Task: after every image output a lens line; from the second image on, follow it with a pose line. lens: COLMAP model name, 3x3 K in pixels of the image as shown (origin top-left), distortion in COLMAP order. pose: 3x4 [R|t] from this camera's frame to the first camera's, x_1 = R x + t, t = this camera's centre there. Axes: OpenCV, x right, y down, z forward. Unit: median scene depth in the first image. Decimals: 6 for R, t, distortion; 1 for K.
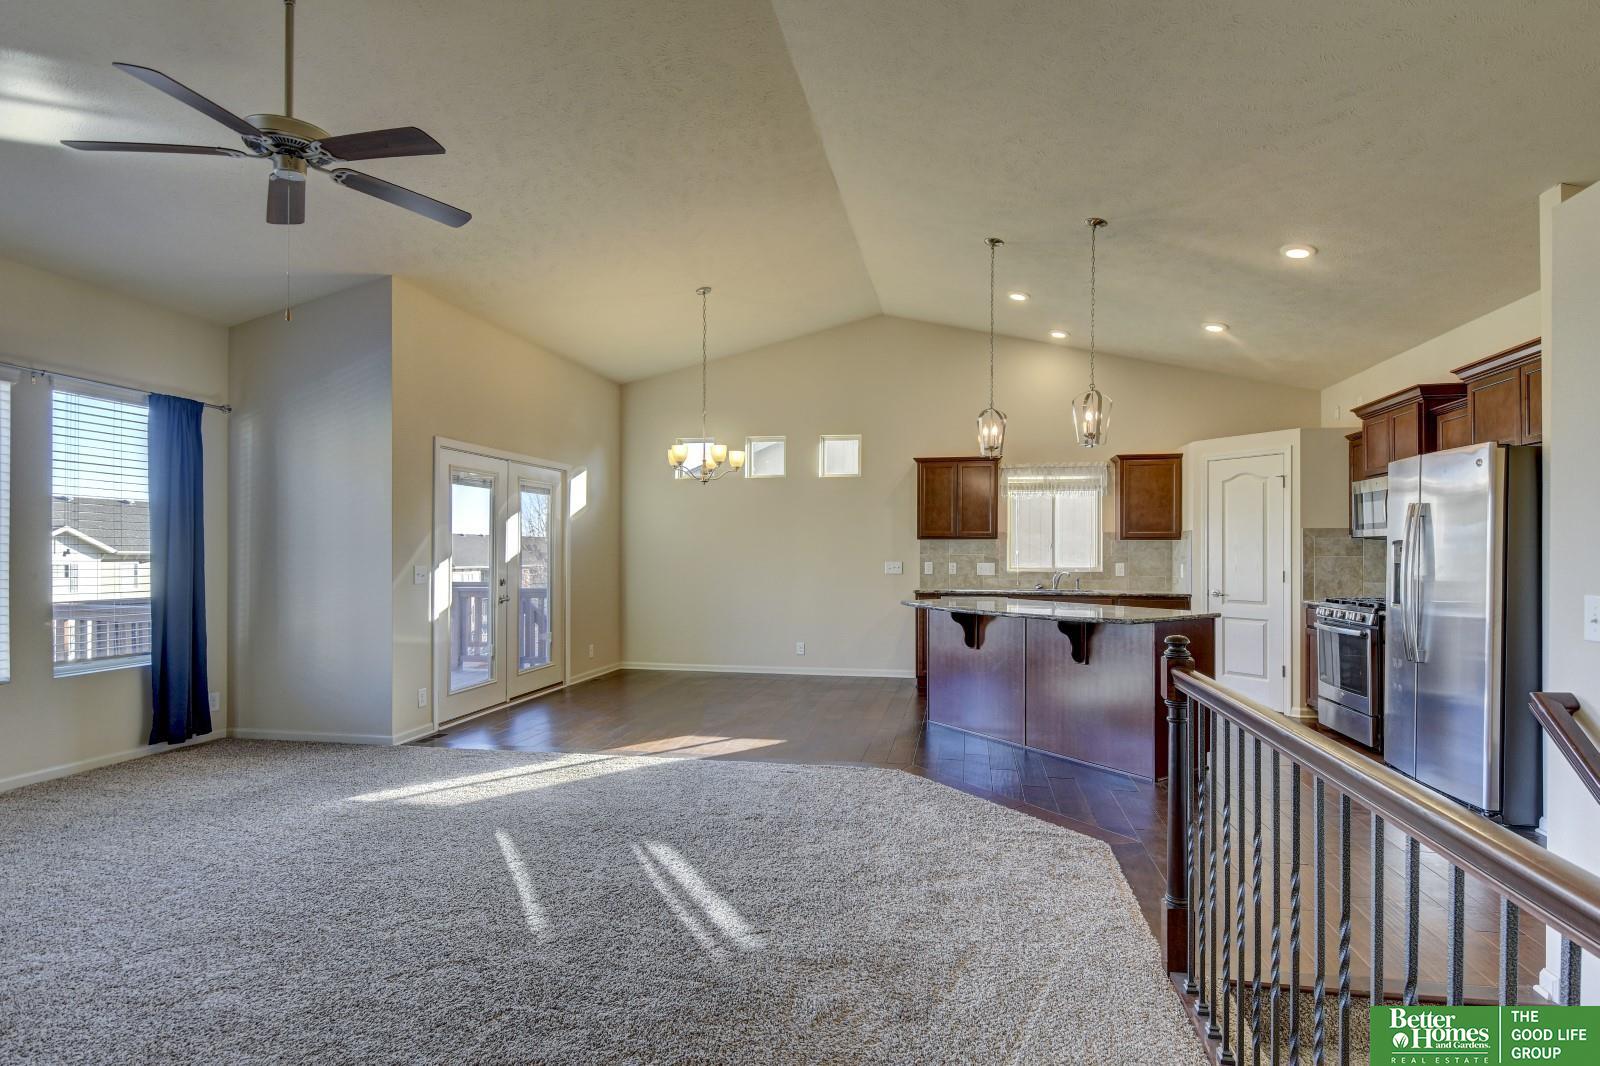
lens RADIAL K [[794.4, 0, 838.7], [0, 794.4, 554.7], [0, 0, 1]] dist [0.003846, 0.000237]
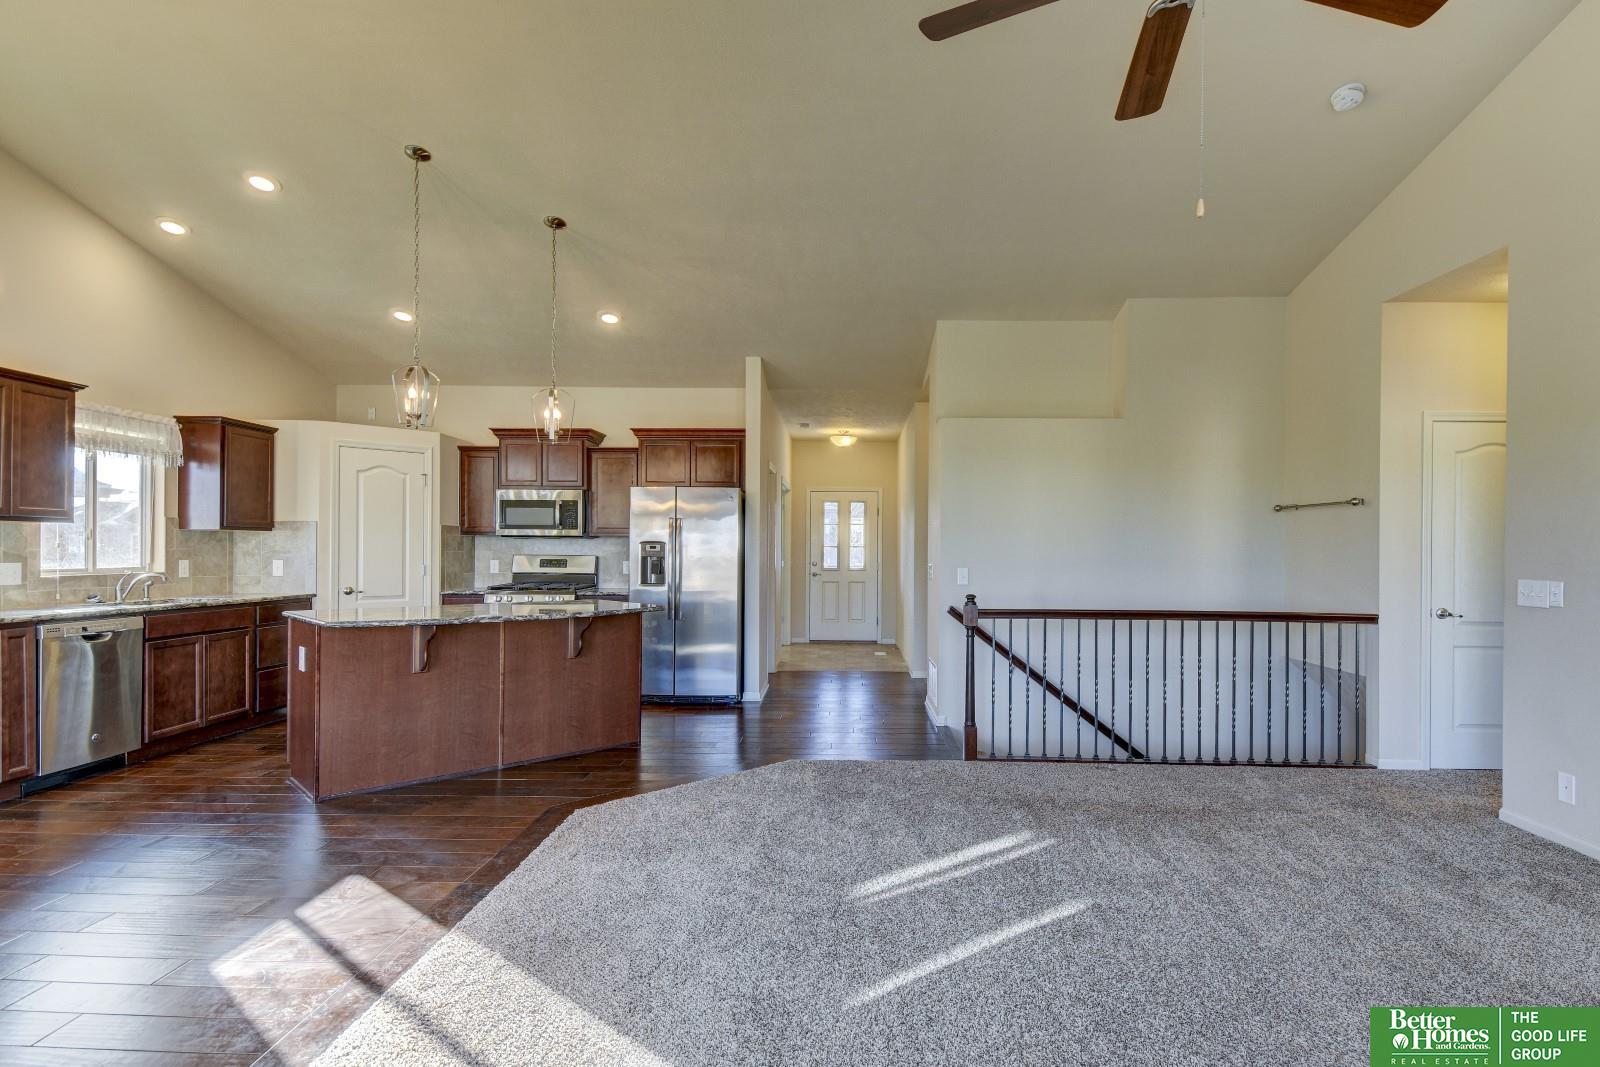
lens RADIAL K [[819.8, 0, 832.7], [0, 819.8, 528.9], [0, 0, 1]] dist [0.026858, 0.000254]
pose [[-0.151183, 0.020939, 0.988284, -0.630278], [-0.008975, 0.999705, -0.022554, -0.007579], [-0.988465, -0.012279, -0.150951, 0.652654]]
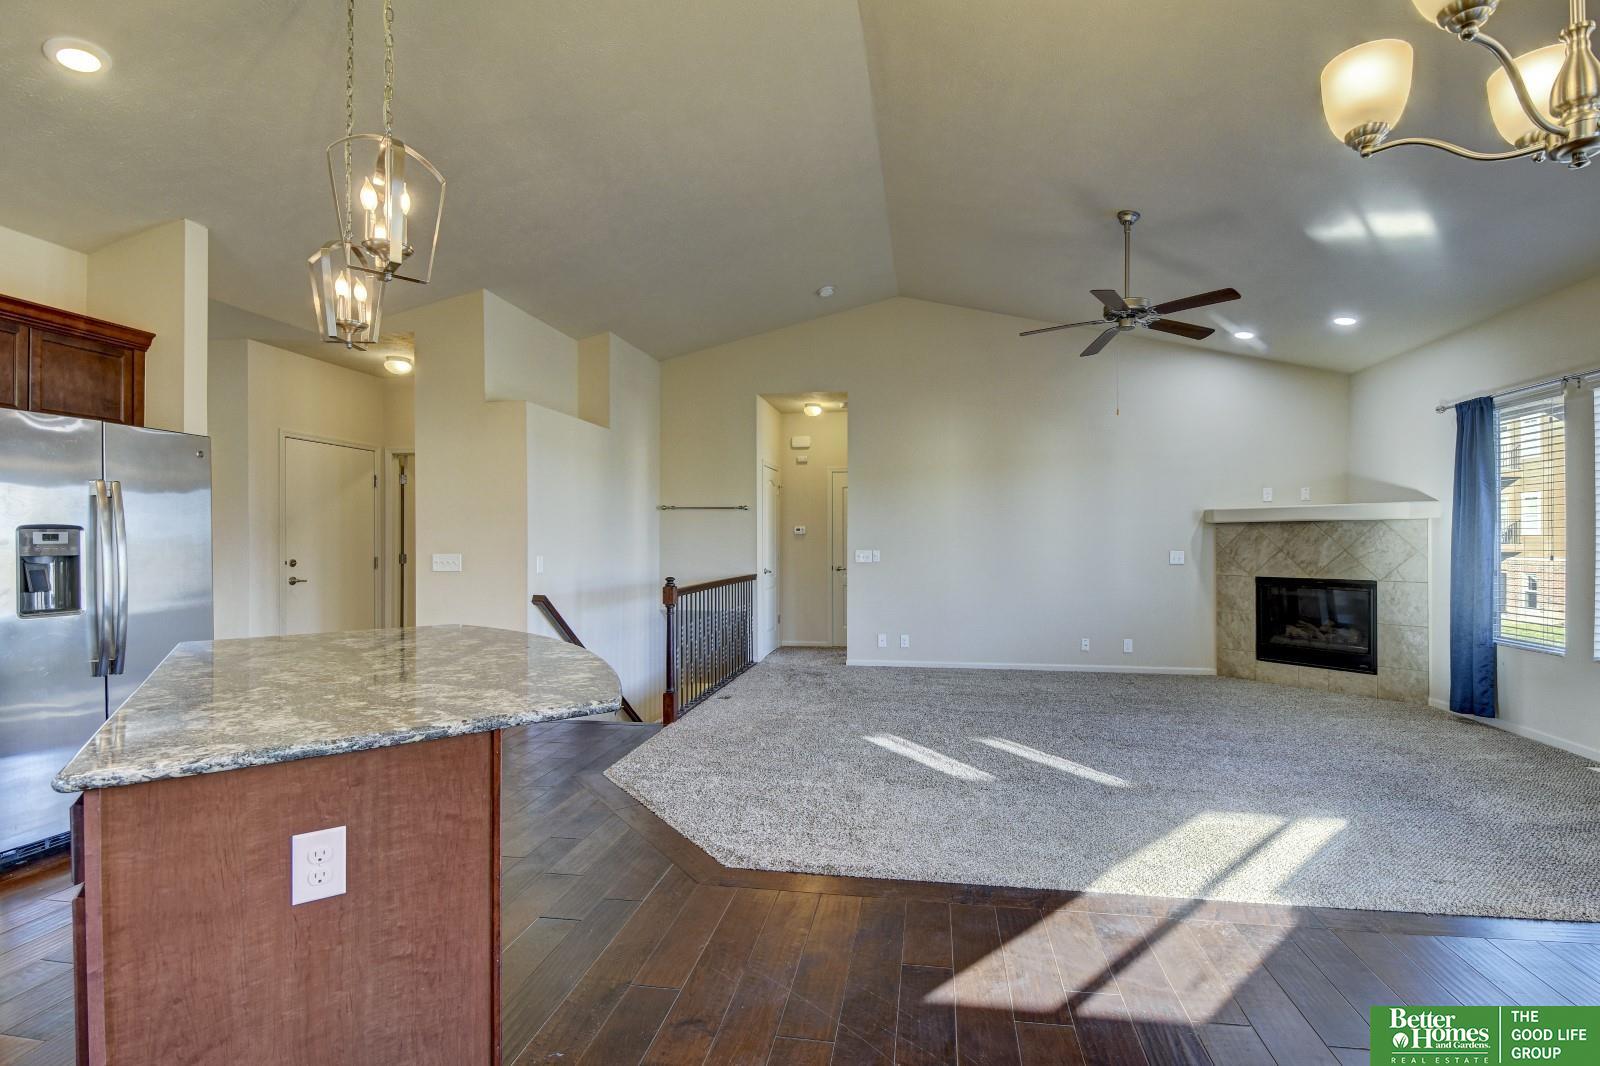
lens RADIAL K [[722.0, 0, 829.7], [0, 722.0, 531.7], [0, 0, 1]] dist [-0.000400, -0.000196]
pose [[-0.999929, -0.001378, -0.011833, -0.003757], [-0.001273, 0.999960, -0.008845, -0.005895], [0.011845, -0.008829, -0.999891, 1.202885]]
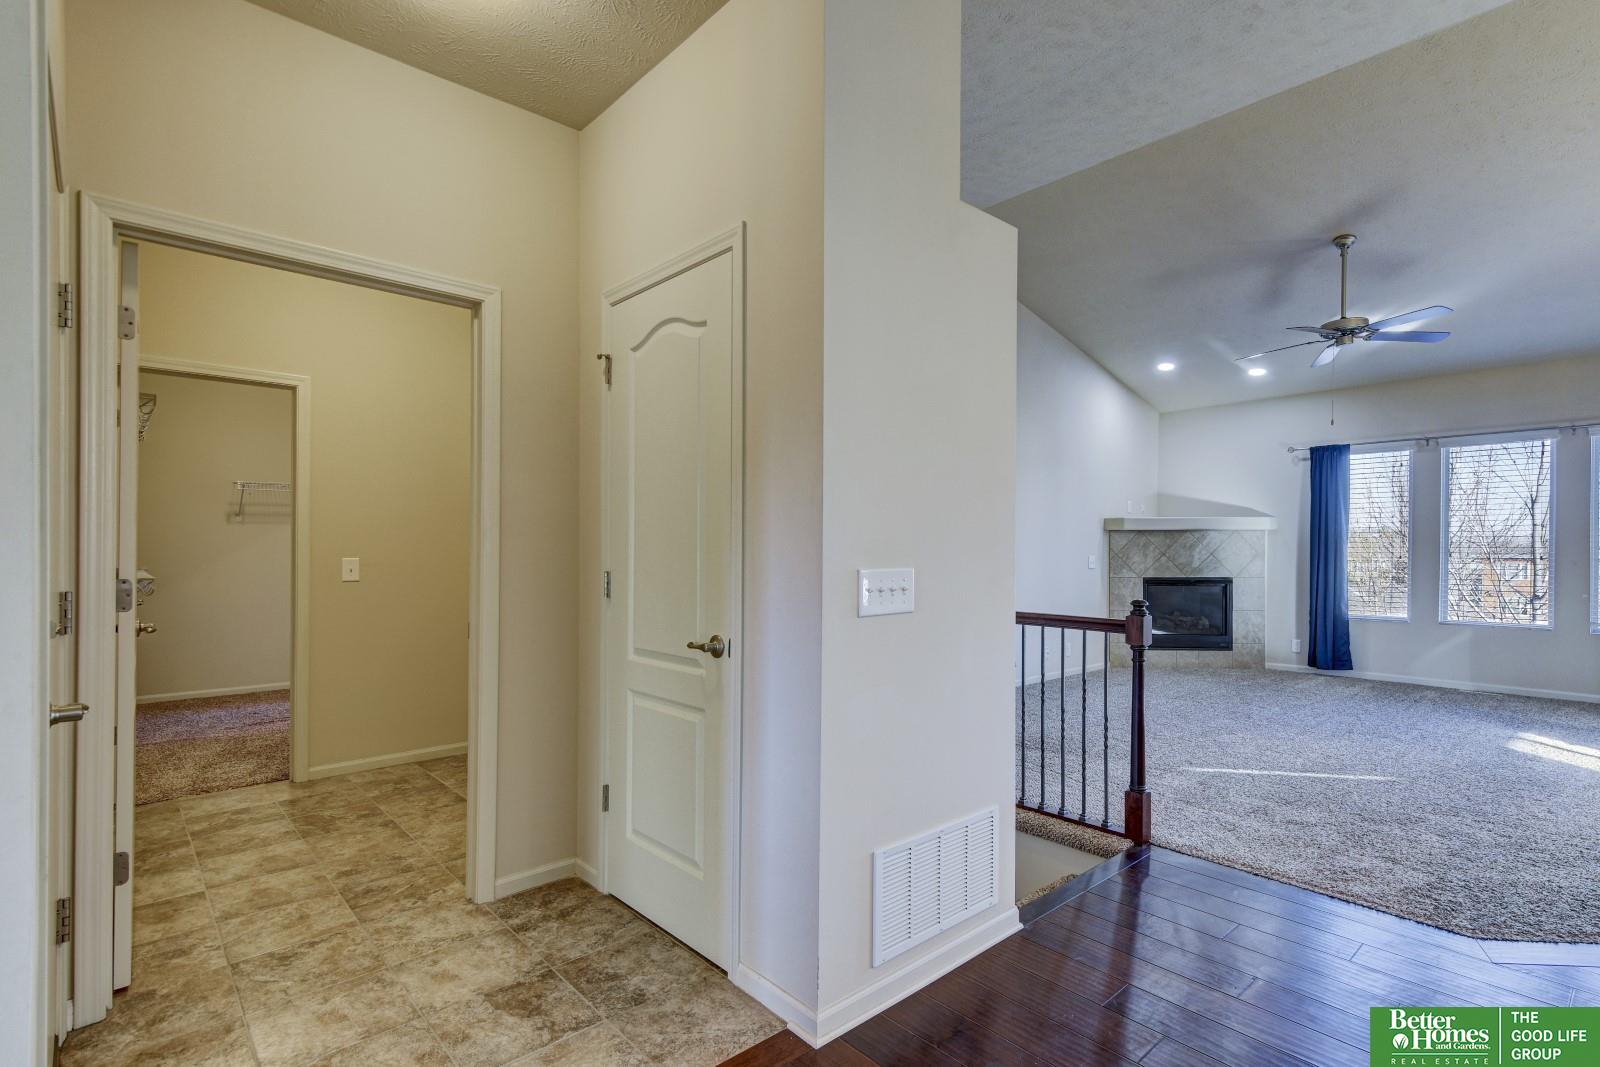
lens RADIAL K [[771.8, 0, 802.4], [0, 771.8, 557.5], [0, 0, 1]] dist [0.000957, -0.000701]
pose [[-0.632202, 0.005905, -0.774781, 0.717614], [-0.004475, 0.999926, 0.011273, 0.003914], [0.774790, 0.010594, -0.632129, 0.541553]]
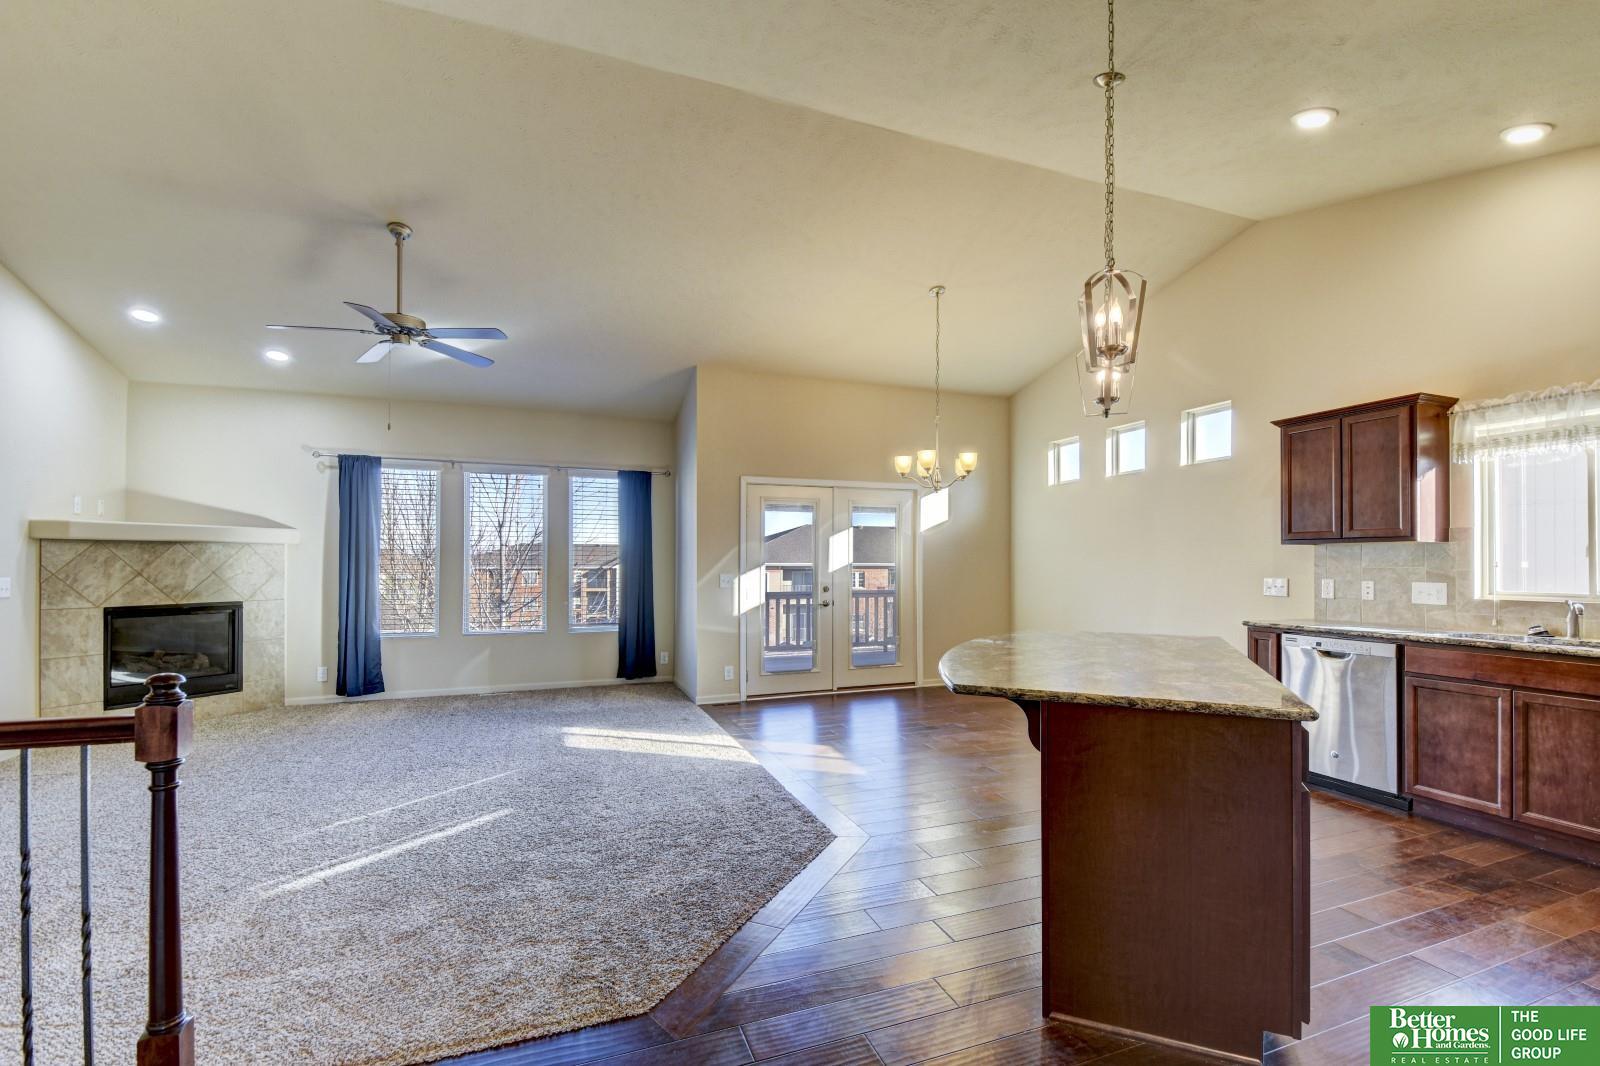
lens RADIAL K [[718.0, 0, 829.7], [0, 718.0, 556.6], [0, 0, 1]] dist [0.032062, -0.023711]
pose [[0.513663, -0.008907, -0.857946, 0.526086], [-0.001852, 0.999932, -0.011489, -0.002132], [0.857990, 0.007490, 0.513611, 0.462459]]
